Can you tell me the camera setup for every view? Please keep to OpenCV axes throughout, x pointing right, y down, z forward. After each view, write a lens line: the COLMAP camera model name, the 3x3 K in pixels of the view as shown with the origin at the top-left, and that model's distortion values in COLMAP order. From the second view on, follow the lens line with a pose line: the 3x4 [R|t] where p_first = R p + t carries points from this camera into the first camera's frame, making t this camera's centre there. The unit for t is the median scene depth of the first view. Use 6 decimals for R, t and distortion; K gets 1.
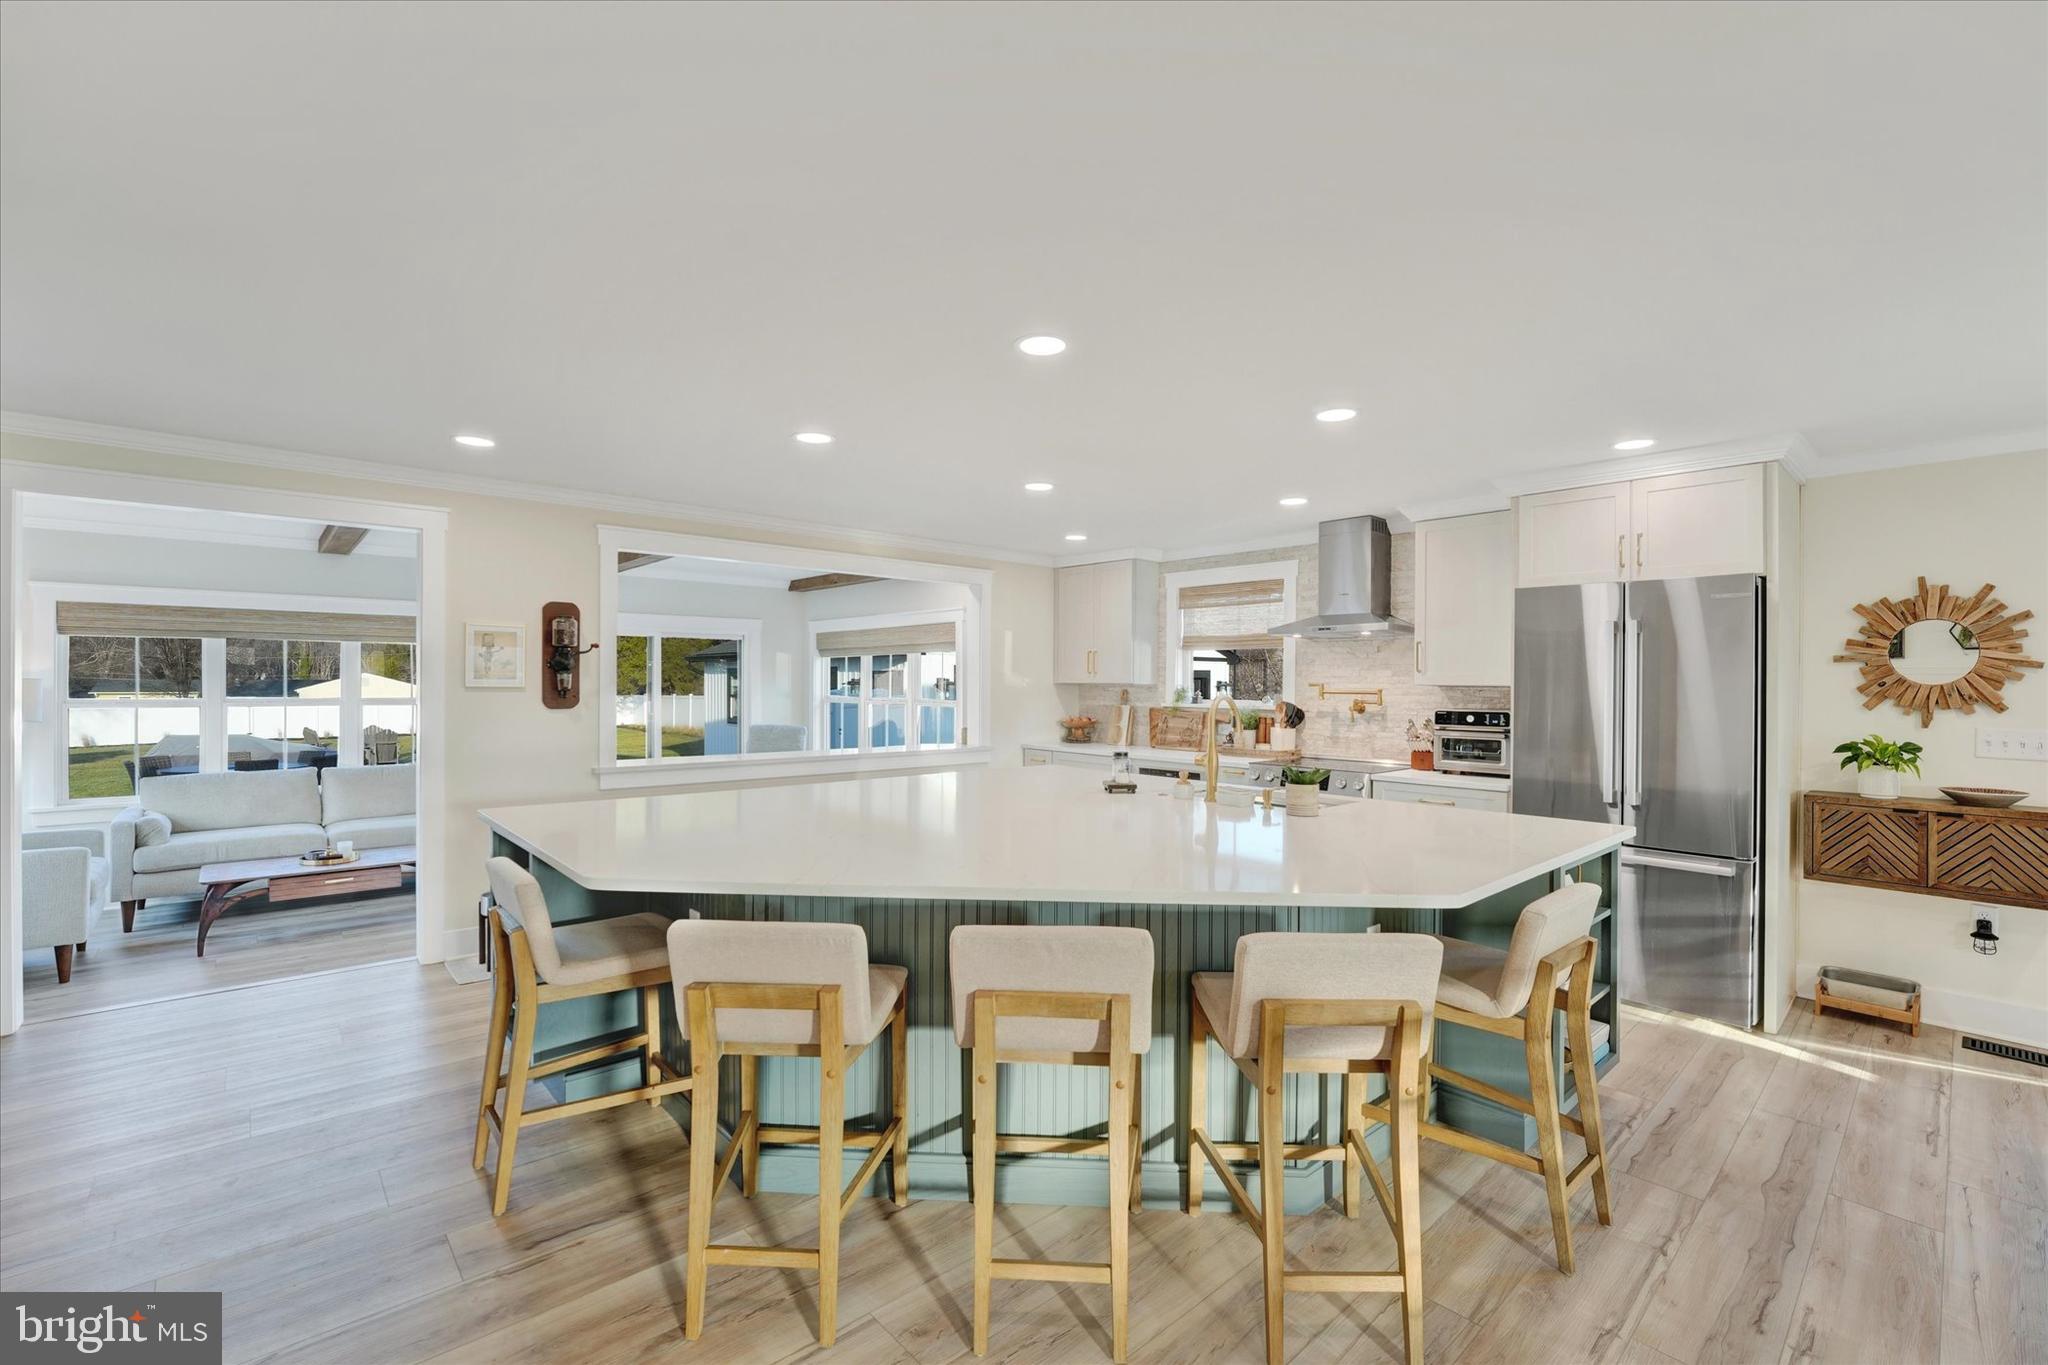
lens RADIAL K [[882.0, 0, 1021.1], [0, 882.0, 693.1], [0, 0, 1]] dist [-0.020811, 0.000033]
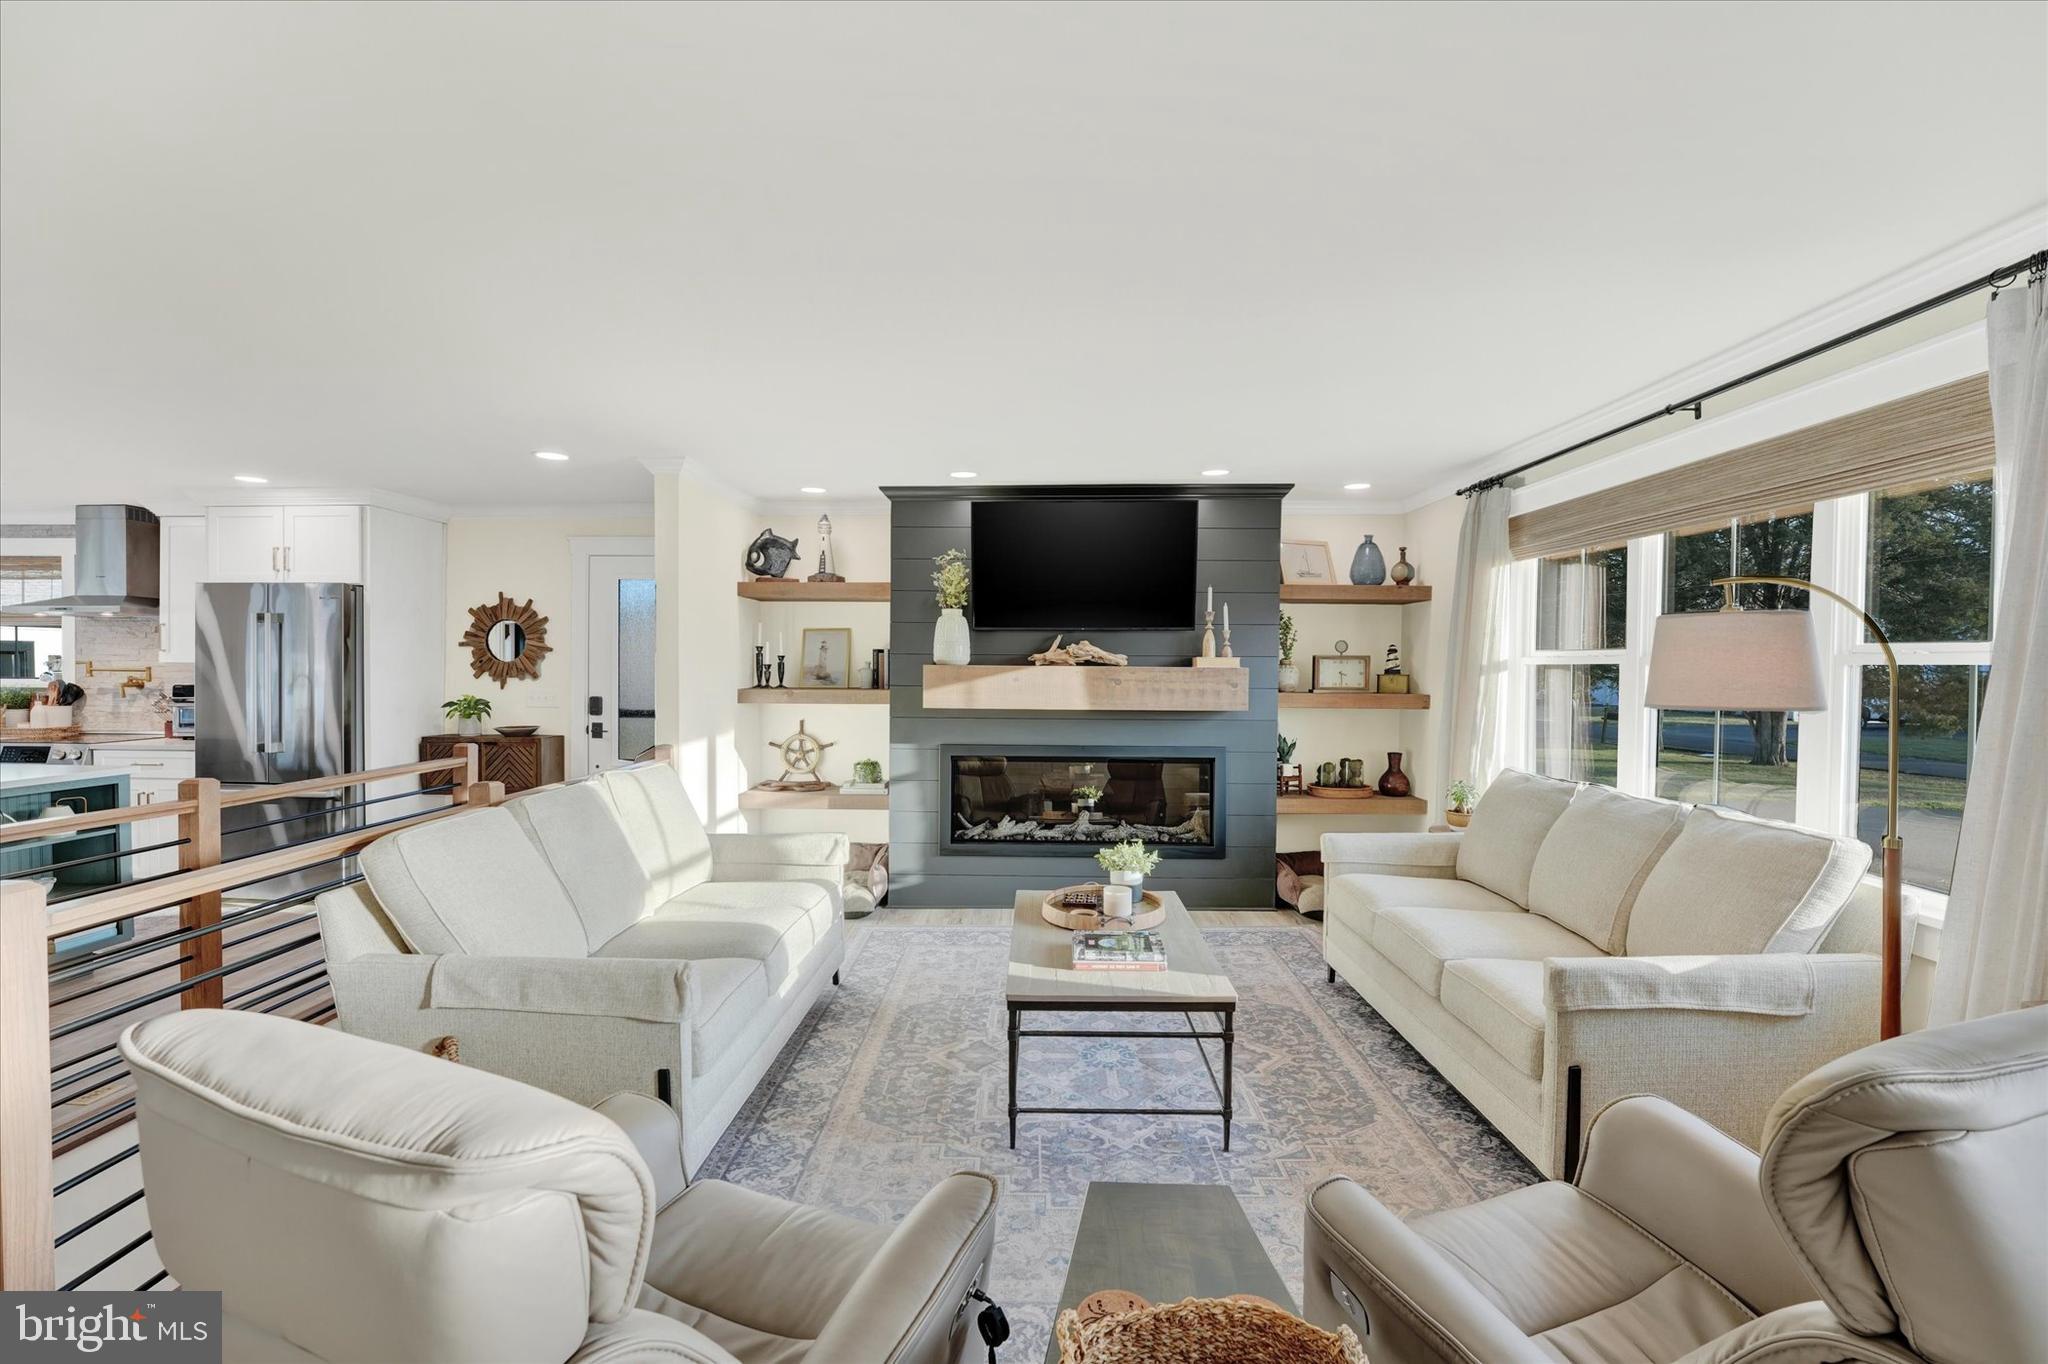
lens RADIAL K [[882.0, 0, 1021.1], [0, 882.0, 692.6], [0, 0, 1]] dist [-0.020811, 0.000033]
pose [[0.676111, -0.019901, 0.736531, 0.504096], [0.007021, 0.999764, 0.020569, 0.019417], [-0.736766, -0.008736, 0.676091, -0.739236]]
